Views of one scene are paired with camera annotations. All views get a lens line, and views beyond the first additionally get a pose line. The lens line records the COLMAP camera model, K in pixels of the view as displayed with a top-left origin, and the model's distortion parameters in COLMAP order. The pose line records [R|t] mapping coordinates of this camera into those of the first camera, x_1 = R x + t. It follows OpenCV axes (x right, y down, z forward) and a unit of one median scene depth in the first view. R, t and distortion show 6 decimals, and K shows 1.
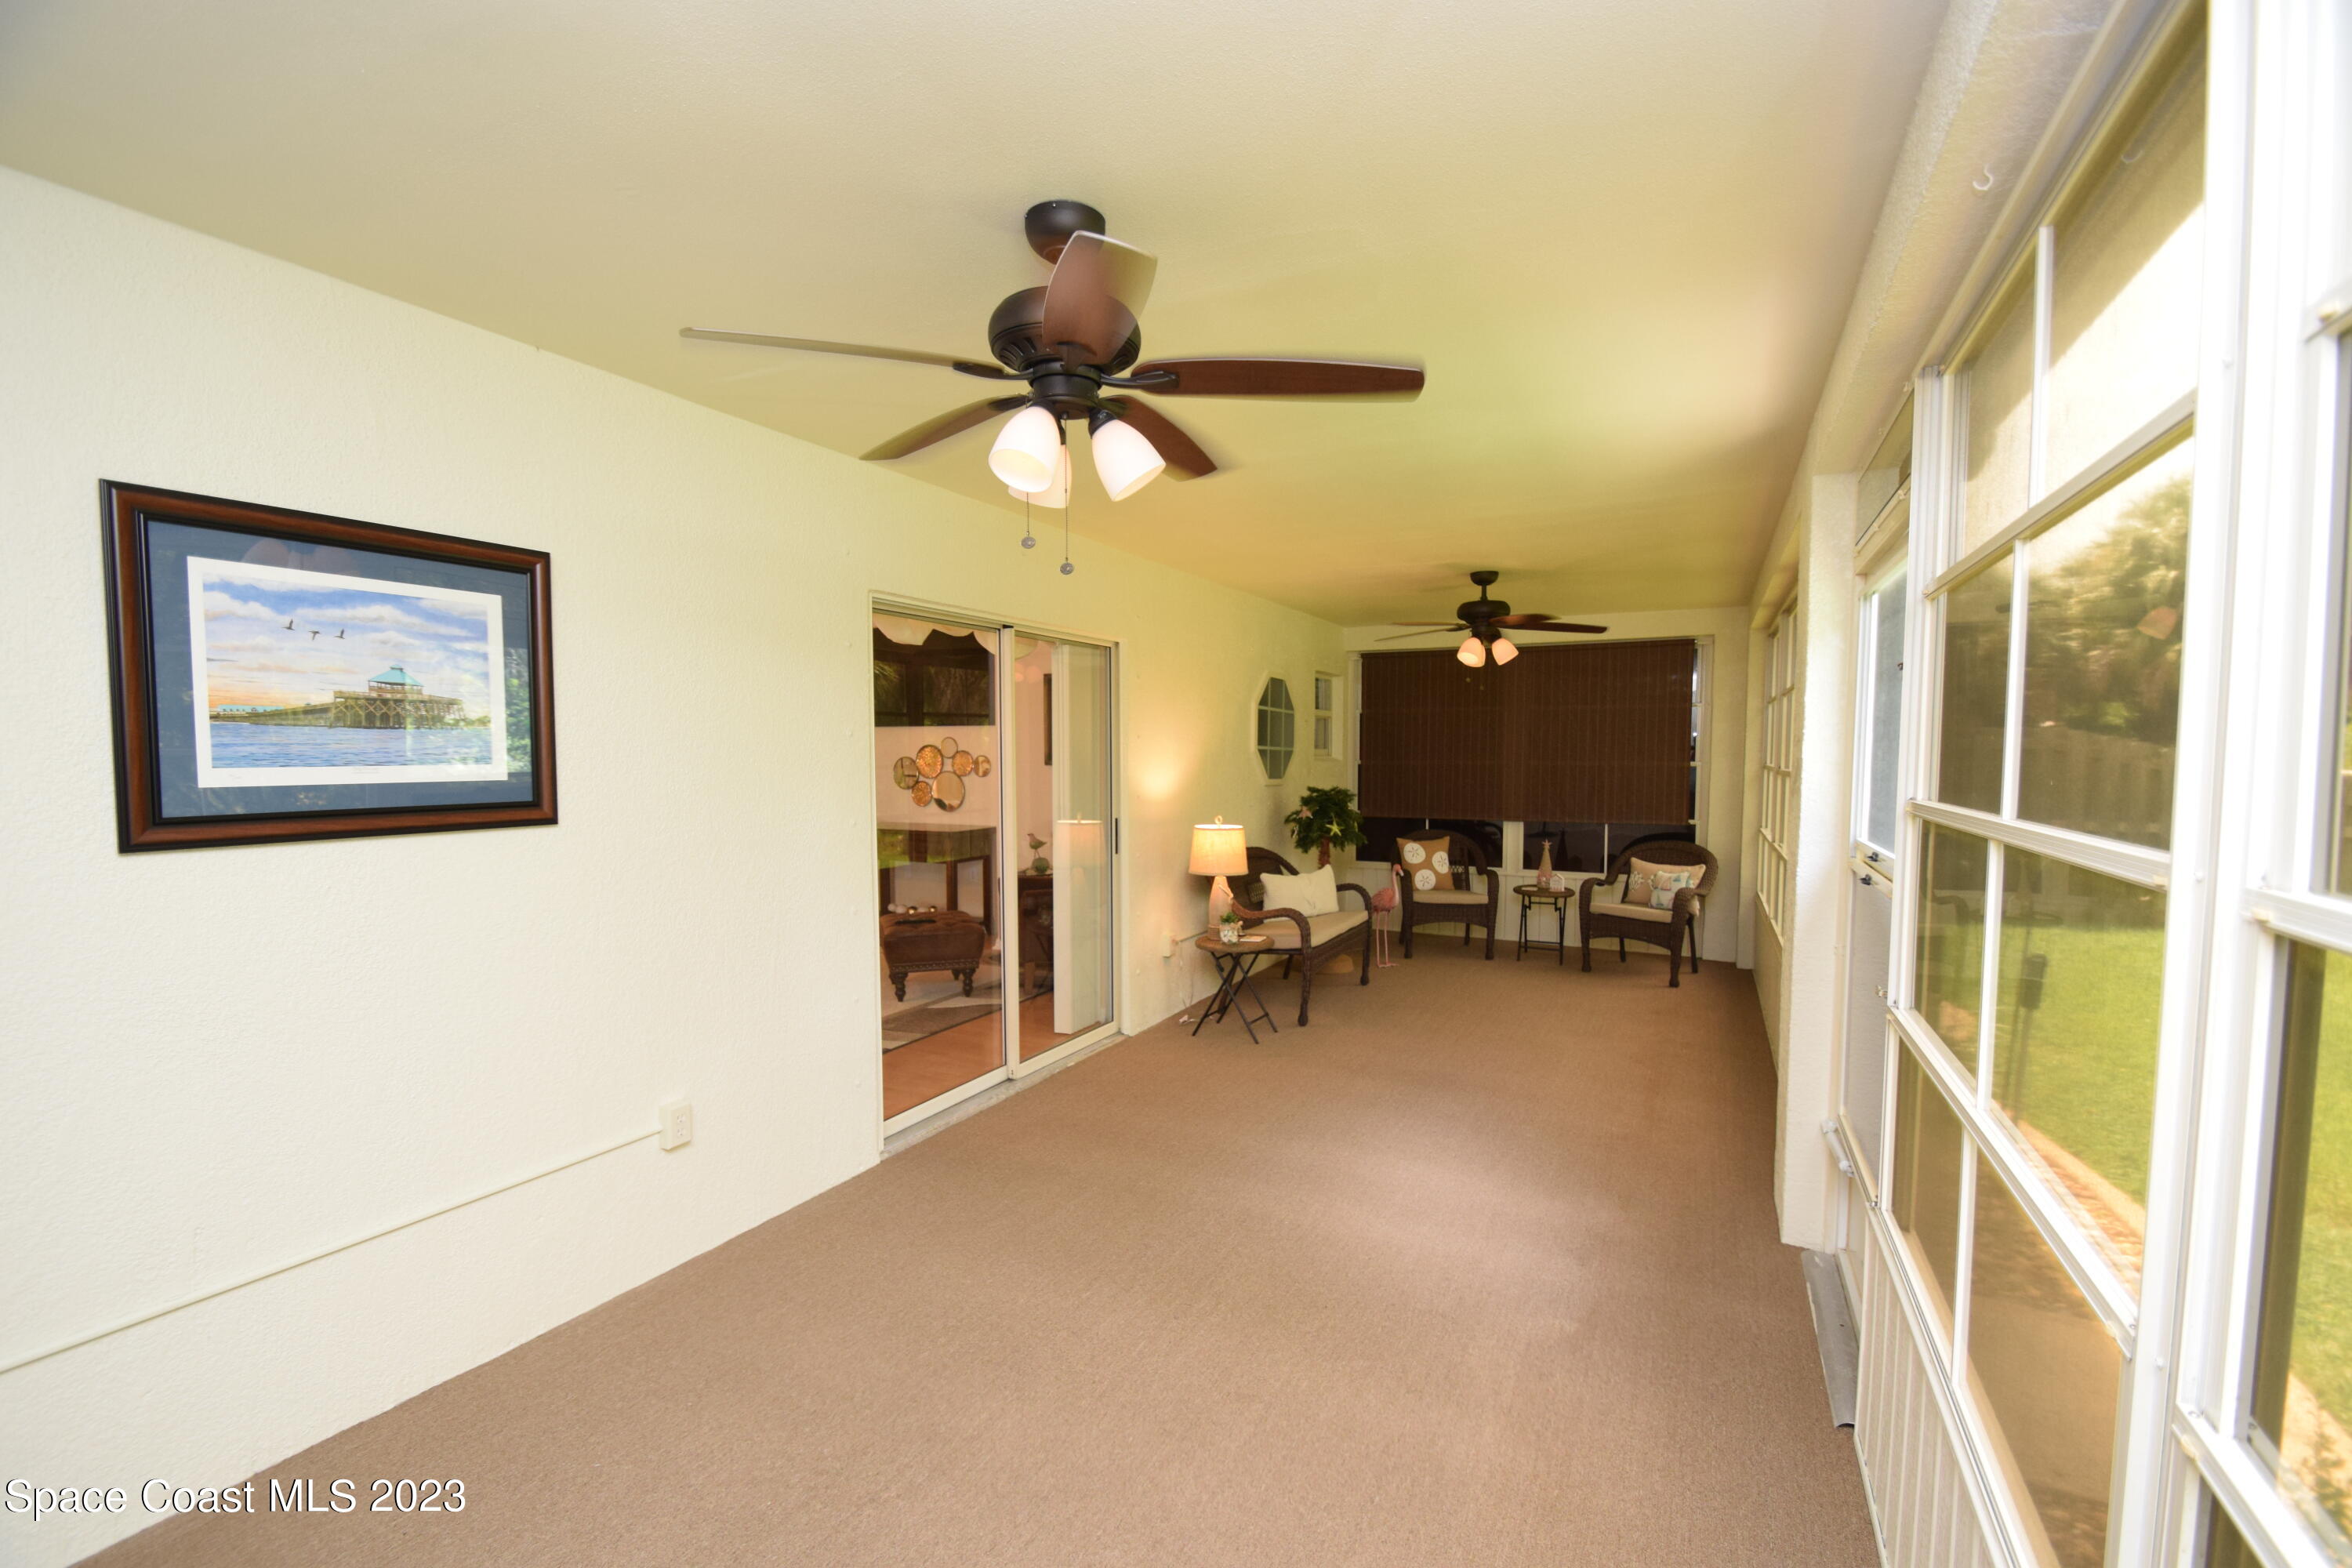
lens RADIAL K [[1031.5, 0, 1174.0], [0, 1031.5, 821.6], [0, 0, 1]] dist [0.003538, -0.009171]
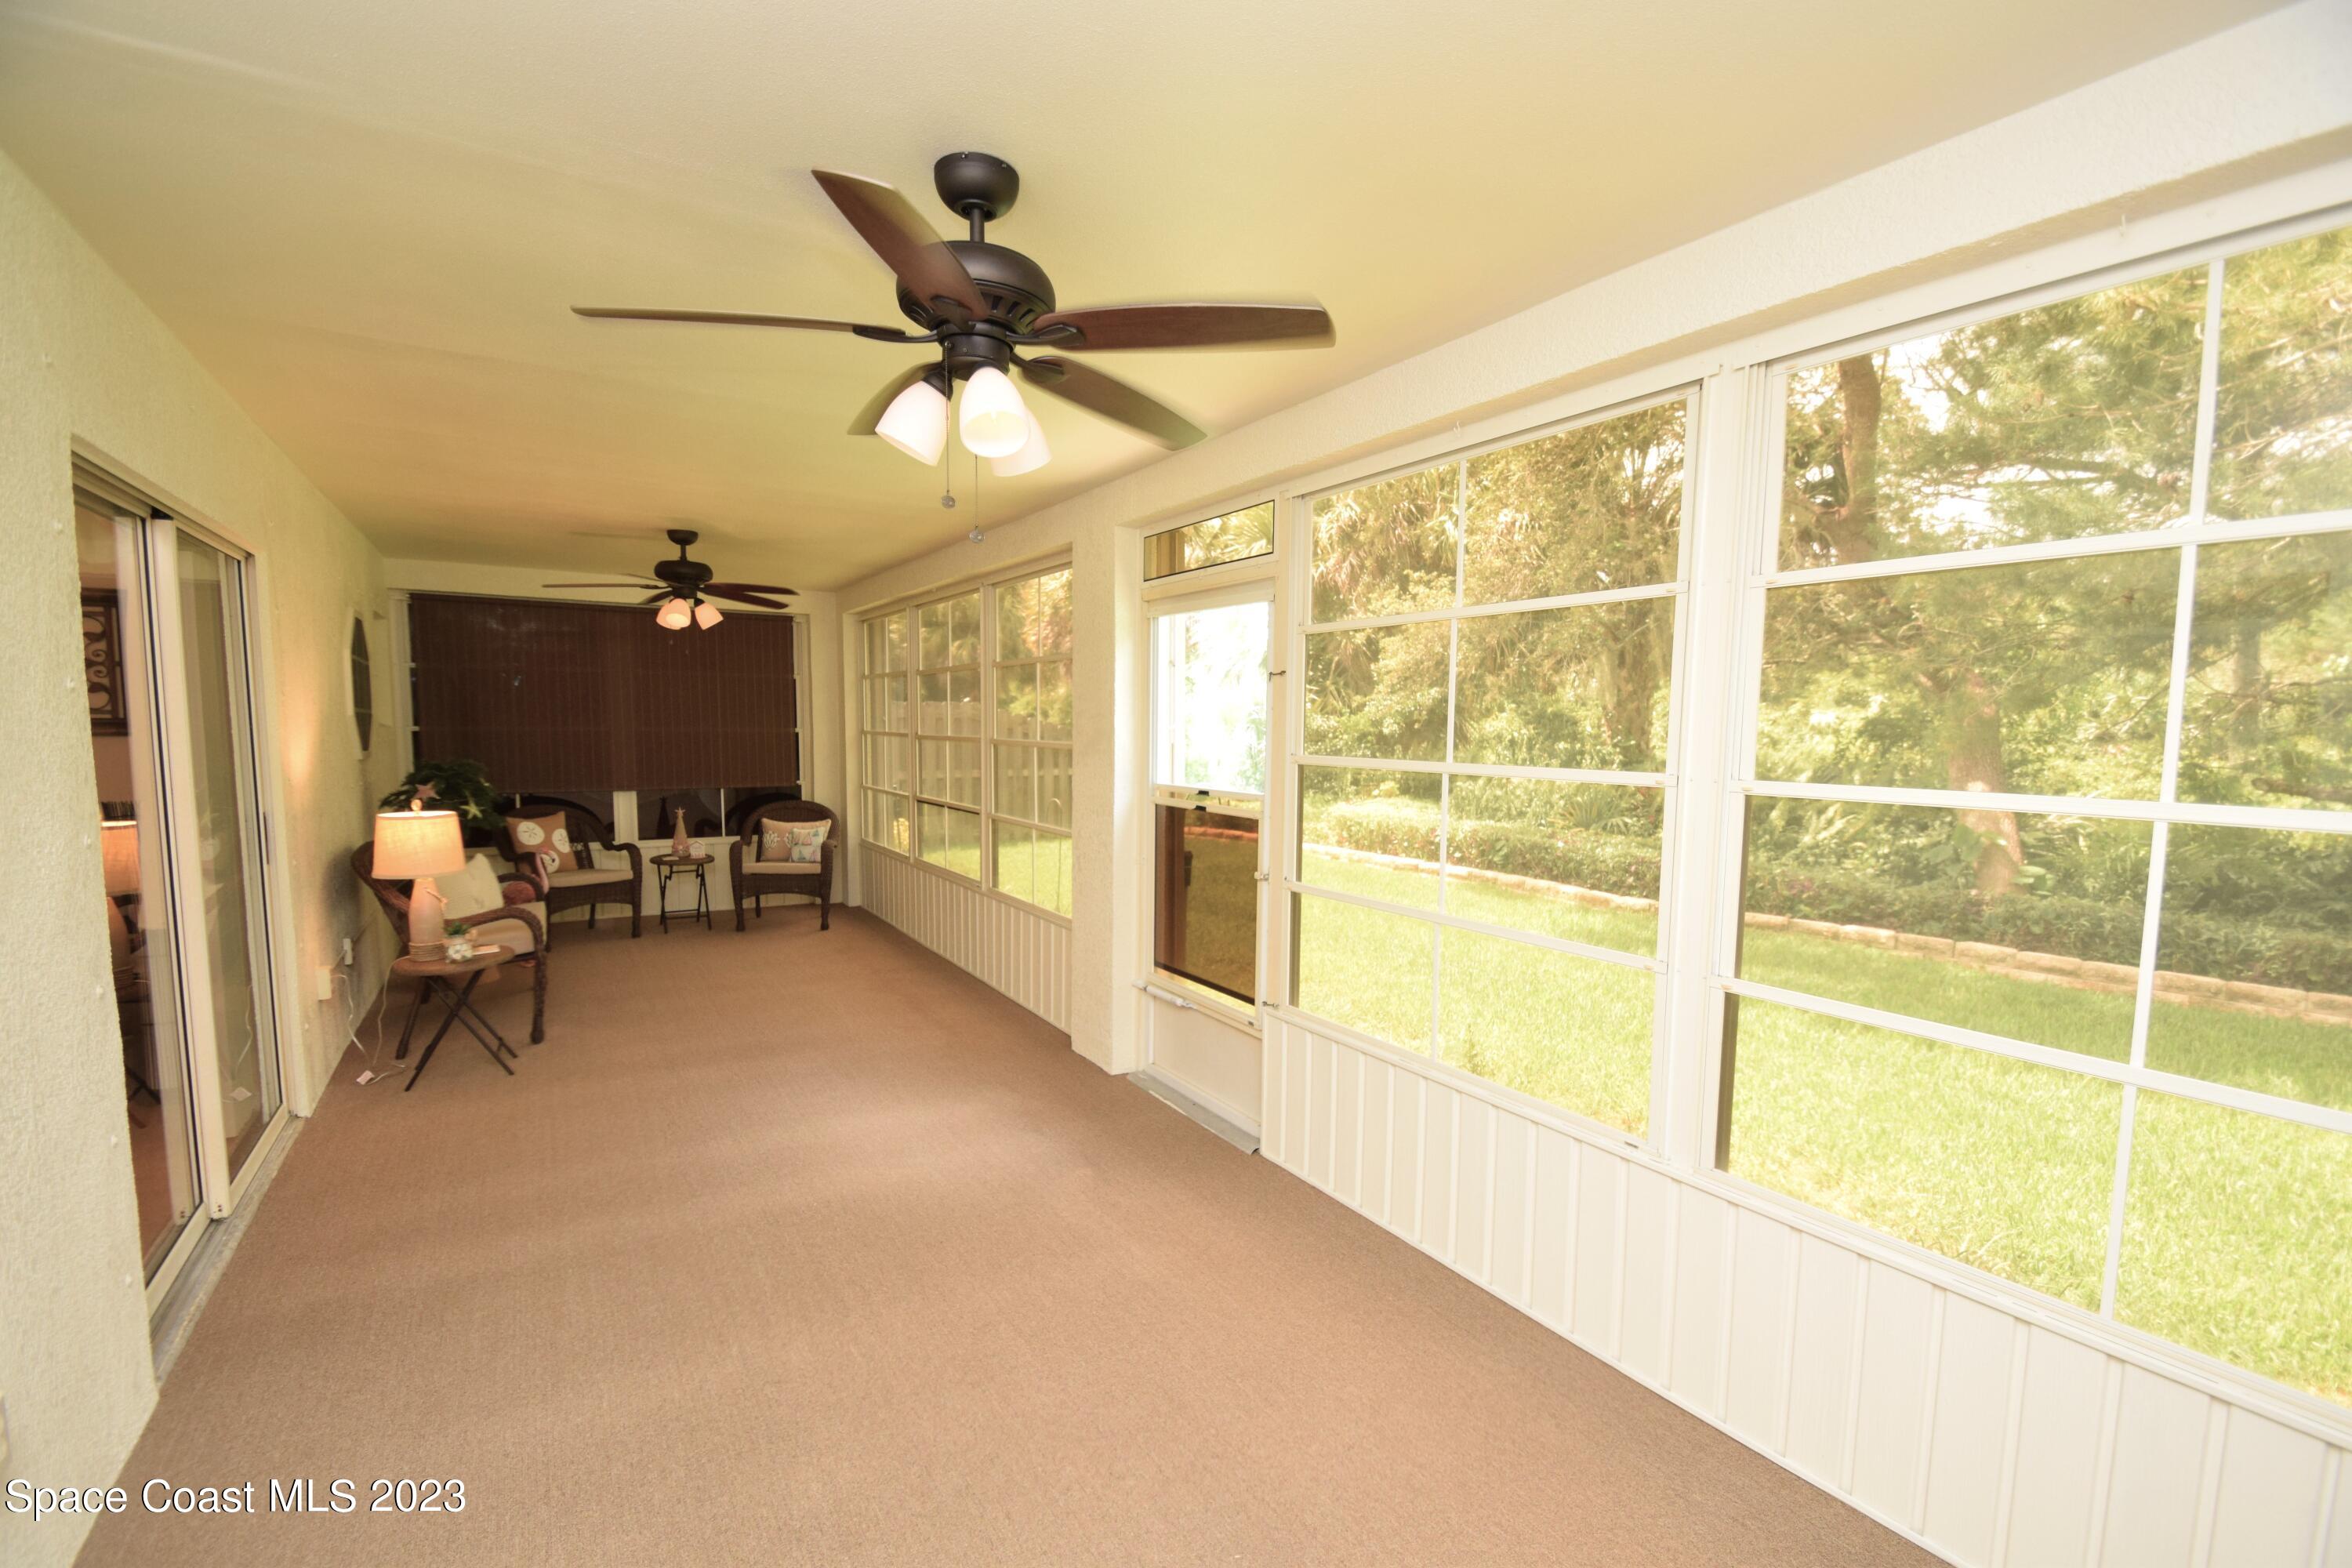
lens RADIAL K [[1031.5, 0, 1162.8], [0, 1031.5, 808.2], [0, 0, 1]] dist [0.003538, -0.009171]
pose [[0.527424, -0.070861, 0.846642, -0.251647], [0.052676, 0.997326, 0.050658, -0.007700], [-0.847967, 0.017879, 0.529747, 0.096482]]
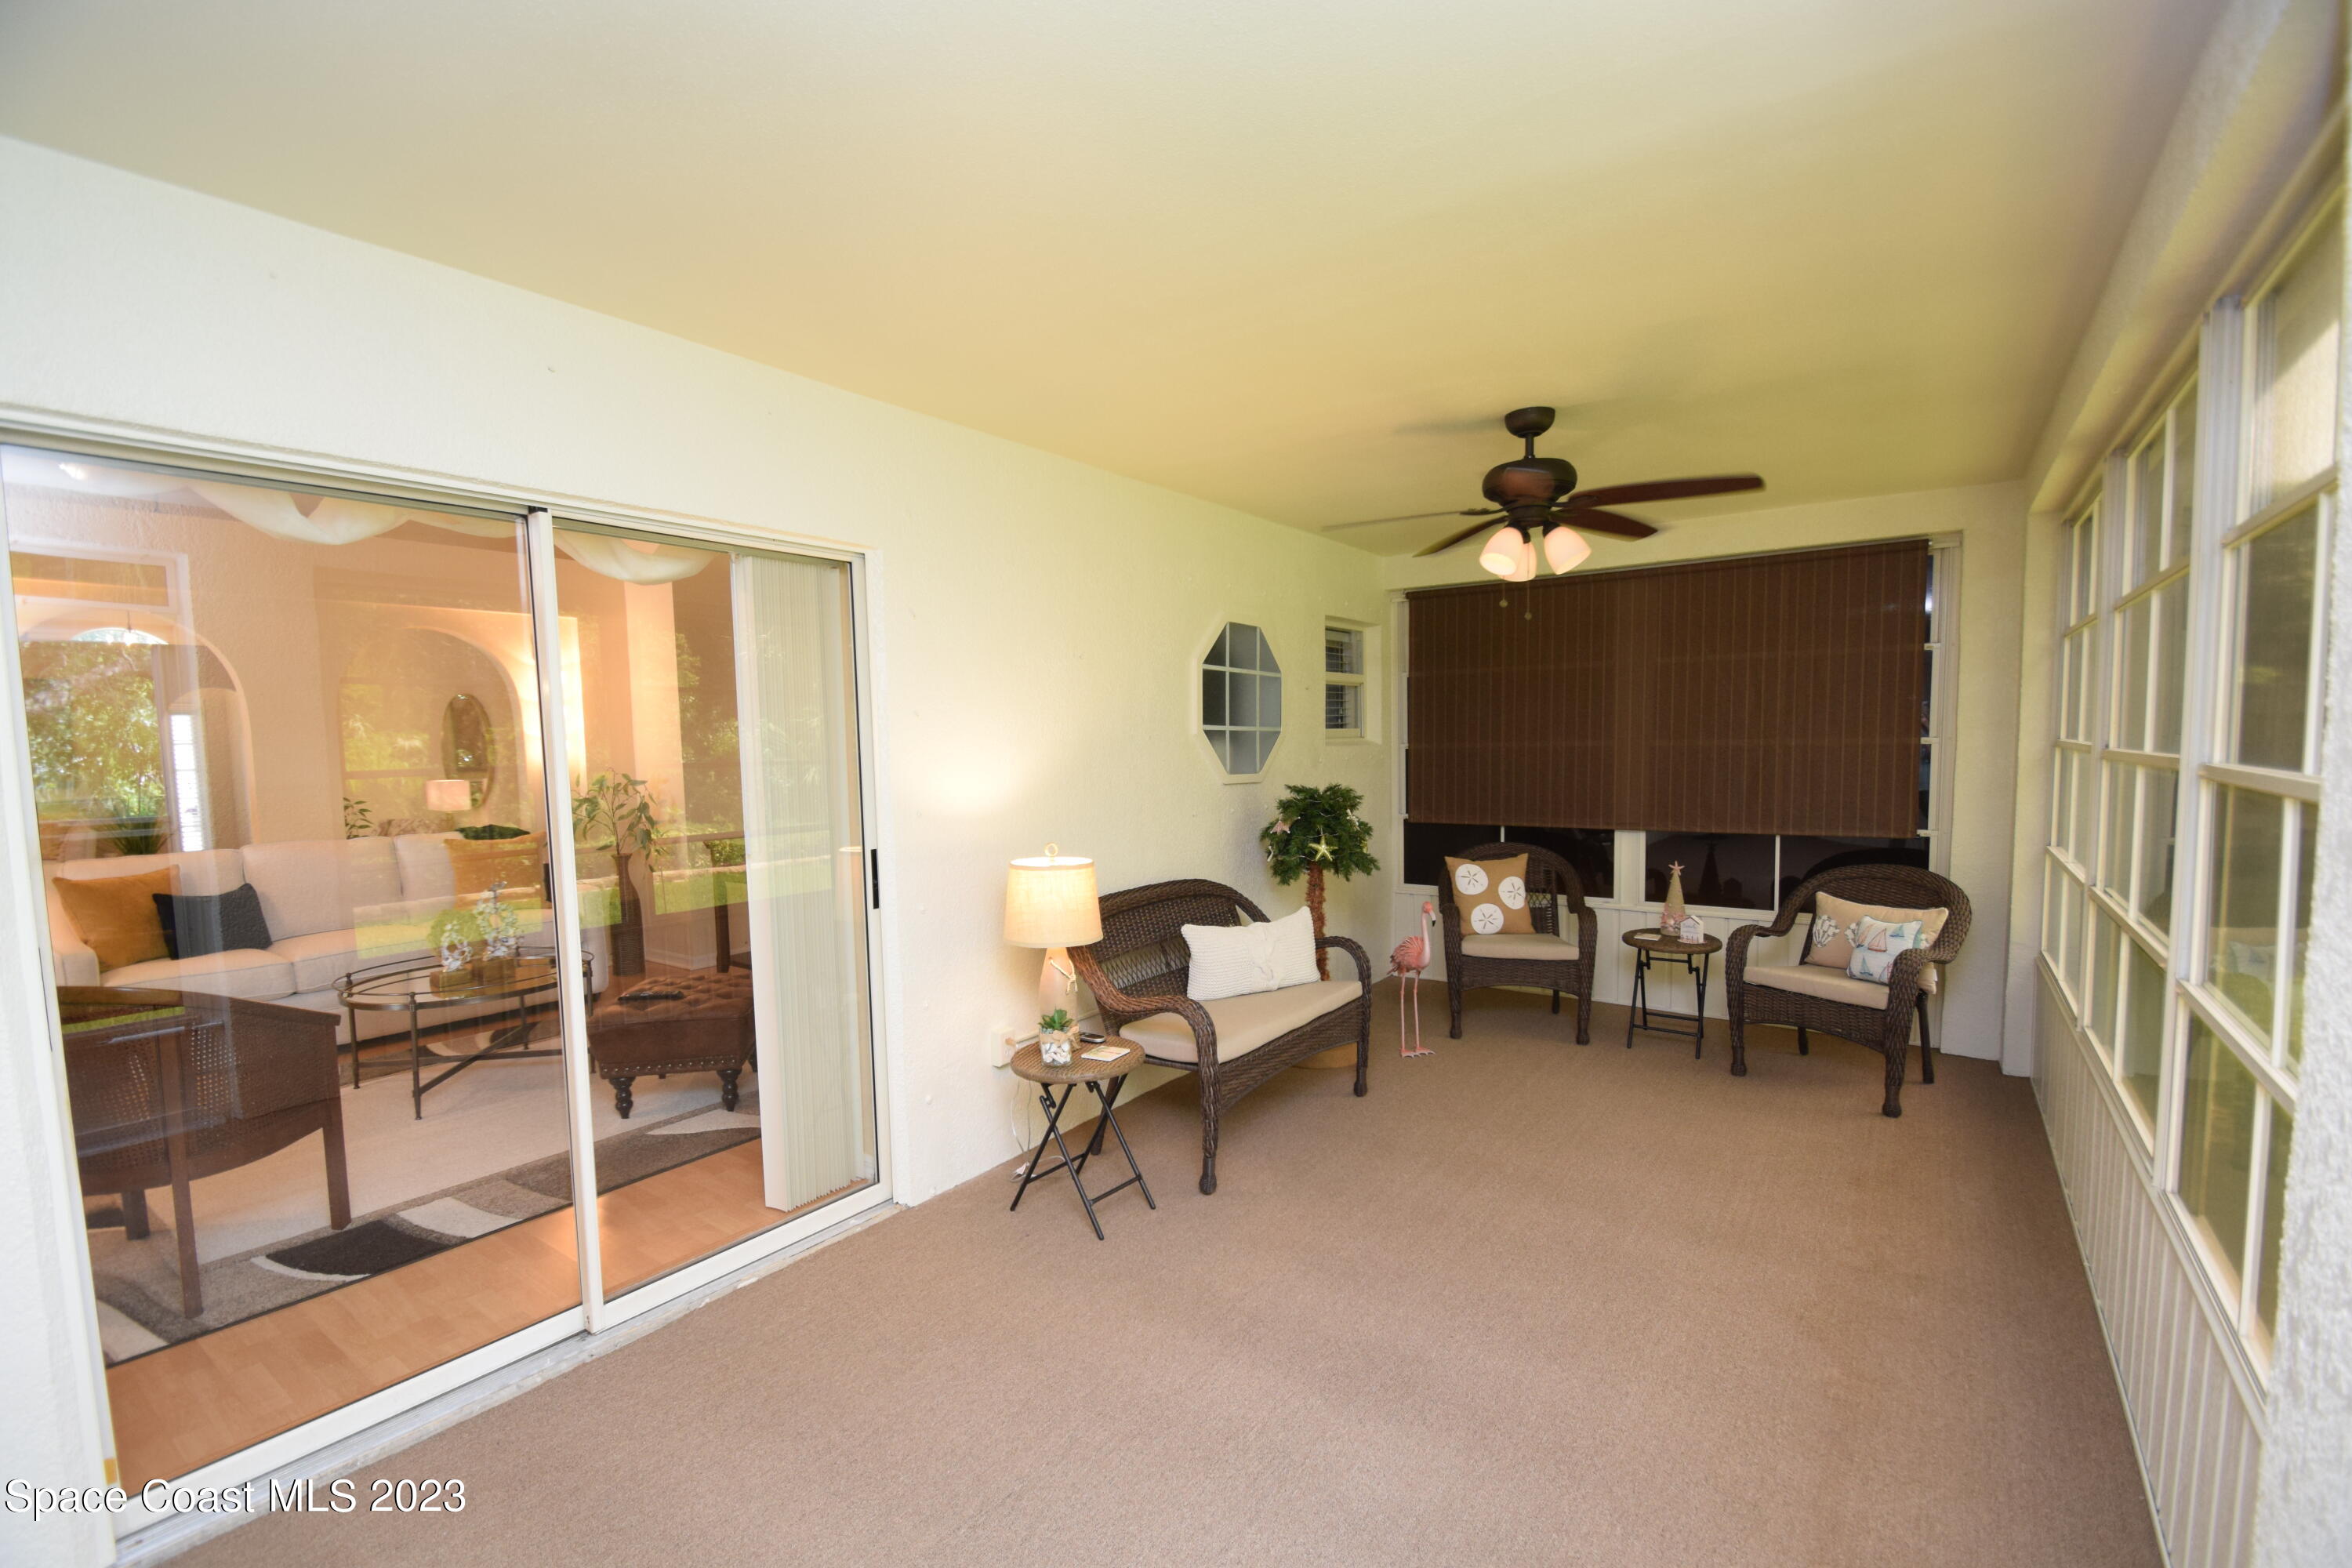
lens RADIAL K [[1031.5, 0, 1167.7], [0, 1031.5, 822.1], [0, 0, 1]] dist [0.003538, -0.009171]
pose [[0.987417, -0.005932, -0.158029, 0.162628], [0.008263, 0.999867, 0.014095, -0.020452], [0.157924, -0.015224, 0.987334, 0.339645]]
